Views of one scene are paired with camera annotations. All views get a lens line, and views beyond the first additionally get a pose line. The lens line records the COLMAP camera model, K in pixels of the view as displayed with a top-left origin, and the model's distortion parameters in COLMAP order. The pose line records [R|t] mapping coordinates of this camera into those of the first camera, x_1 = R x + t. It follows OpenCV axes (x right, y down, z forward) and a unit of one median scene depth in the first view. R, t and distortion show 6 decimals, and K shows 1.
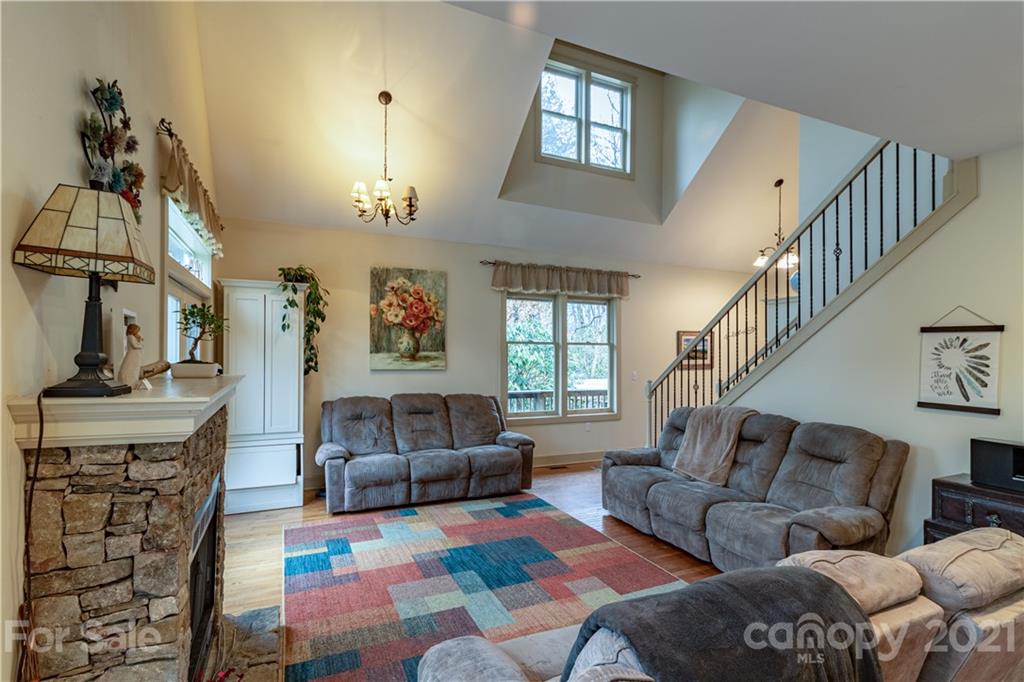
lens RADIAL K [[491.5, 0, 509.1], [0, 491.5, 352.2], [0, 0, 1]] dist [0.003423, 0.001246]
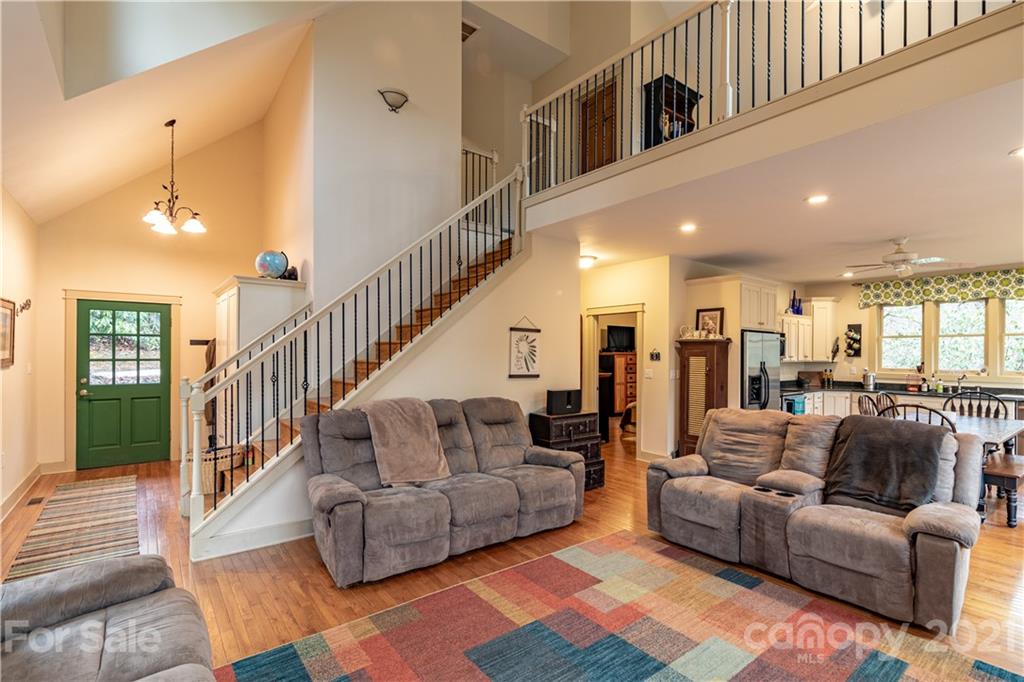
lens RADIAL K [[477.1, 0, 509.2], [0, 477.1, 354.0], [0, 0, 1]] dist [0.000279, 0.000265]
pose [[-0.225911, -0.012958, 0.974062, -0.356979], [-0.009625, 0.999892, 0.011069, 0.009692], [-0.974100, -0.006875, -0.226011, 0.745185]]
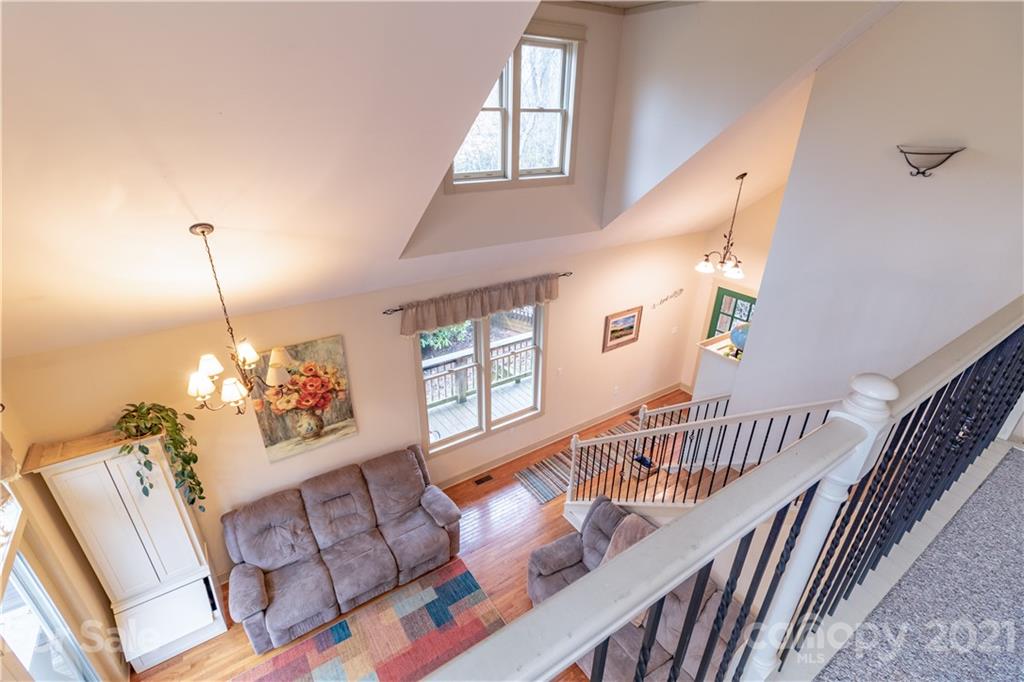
lens RADIAL K [[476.5, 0, 508.2], [0, 476.5, 348.2], [0, 0, 1]] dist [0.000732, 0.000507]
pose [[0.986716, -0.068229, 0.147435, 0.025556], [-0.005451, 0.893115, 0.449796, -0.509837], [-0.162366, -0.444624, 0.880878, 0.261199]]
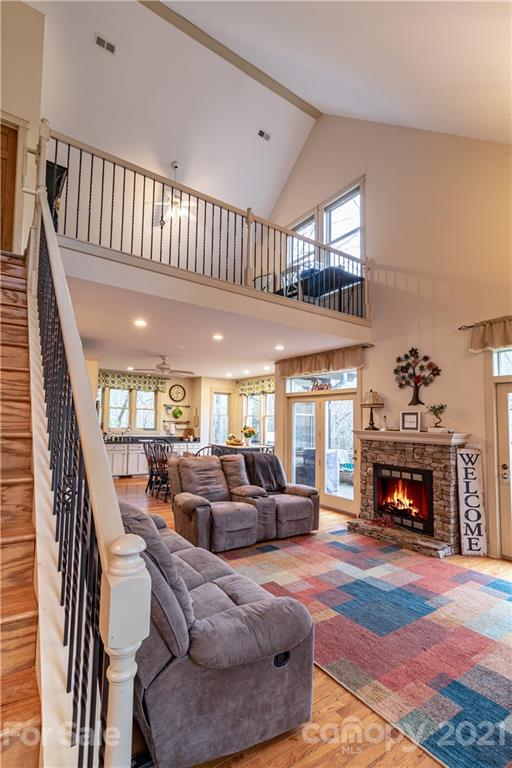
lens RADIAL K [[368.6, 0, 252.0], [0, 368.6, 402.3], [0, 0, 1]] dist [0.003423, 0.001246]
pose [[-0.984472, -0.044228, -0.169881, 0.262354], [-0.034699, 0.997675, -0.058661, 0.015711], [0.172081, -0.051855, -0.983717, 1.104478]]
